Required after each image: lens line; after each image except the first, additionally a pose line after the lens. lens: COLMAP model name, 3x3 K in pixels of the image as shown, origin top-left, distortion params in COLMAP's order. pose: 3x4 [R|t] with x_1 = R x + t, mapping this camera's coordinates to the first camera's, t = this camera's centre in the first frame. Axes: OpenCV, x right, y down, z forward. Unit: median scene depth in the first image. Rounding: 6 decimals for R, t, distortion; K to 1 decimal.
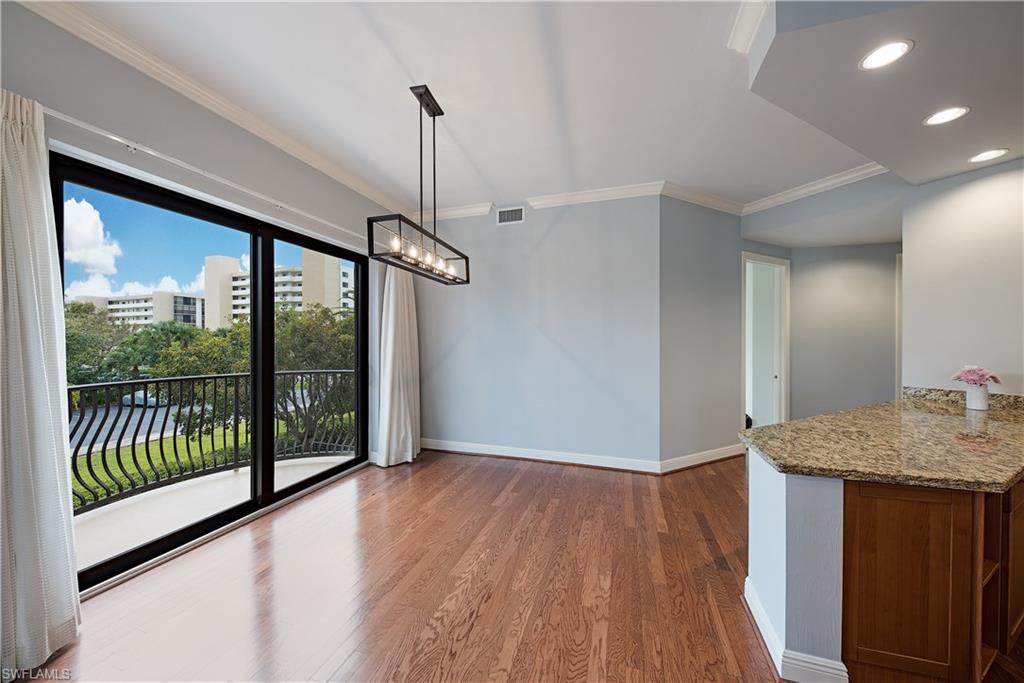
lens RADIAL K [[352.7, 0, 511.7], [0, 352.7, 344.8], [0, 0, 1]] dist [0.000922, 0.000064]
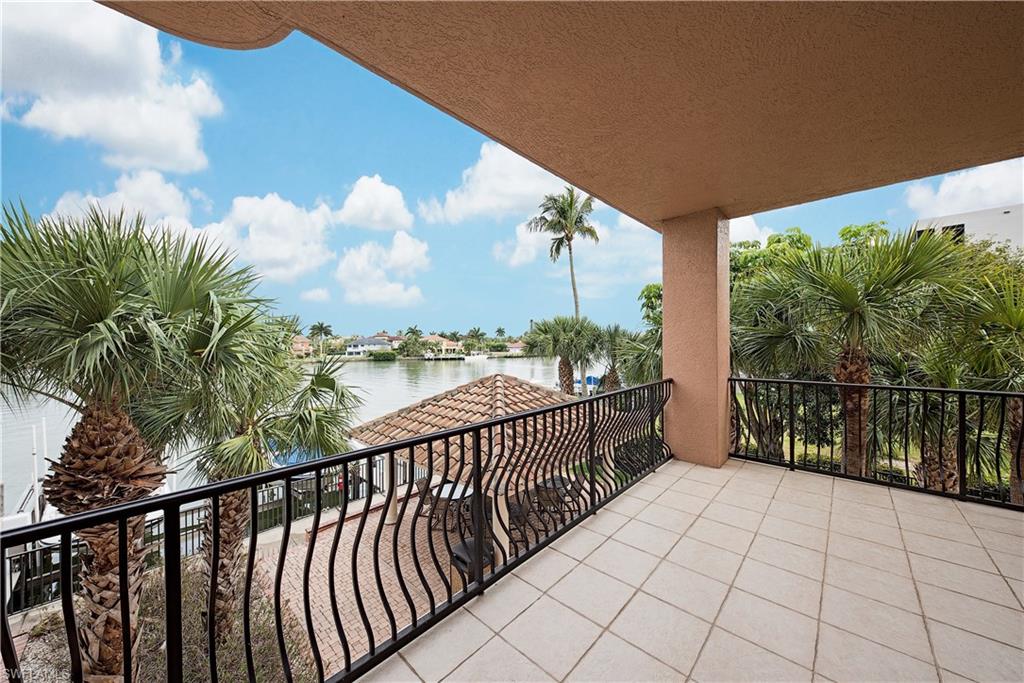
lens RADIAL K [[352.7, 0, 512.3], [0, 352.7, 347.8], [0, 0, 1]] dist [0.000922, 0.000064]
pose [[0.380239, 0.006408, -0.924866, -0.701315], [-0.003834, 0.999978, 0.005352, -0.034868], [0.924880, 0.001511, 0.380255, 1.151875]]
